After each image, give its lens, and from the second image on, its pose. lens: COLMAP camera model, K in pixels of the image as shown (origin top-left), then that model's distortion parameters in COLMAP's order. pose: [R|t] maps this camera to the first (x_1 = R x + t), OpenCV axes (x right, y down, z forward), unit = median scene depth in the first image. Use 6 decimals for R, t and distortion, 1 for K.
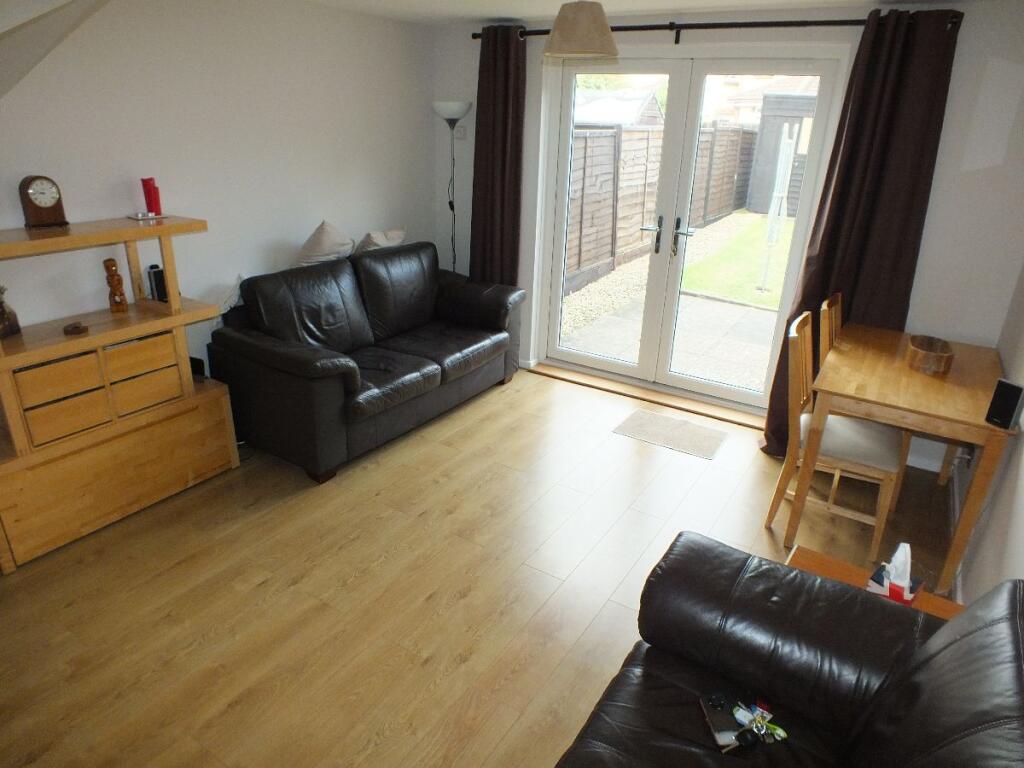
lens RADIAL K [[668.2, 0, 509.3], [0, 668.2, 385.7], [0, 0, 1]] dist [0.003491, -0.000718]
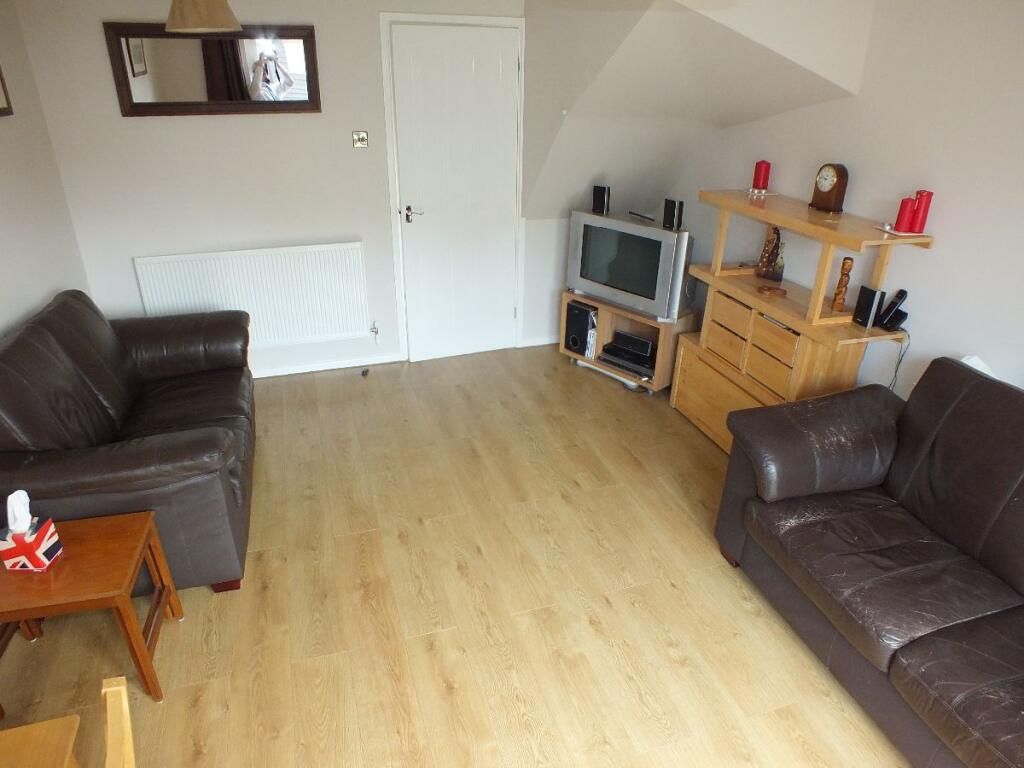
lens RADIAL K [[668.2, 0, 508.0], [0, 668.2, 384.4], [0, 0, 1]] dist [0.003491, -0.000718]
pose [[-0.637184, 0.303497, -0.708439, 0.509766], [-0.321667, 0.730591, 0.602301, -0.519105], [0.700376, 0.611658, -0.367896, 1.204445]]
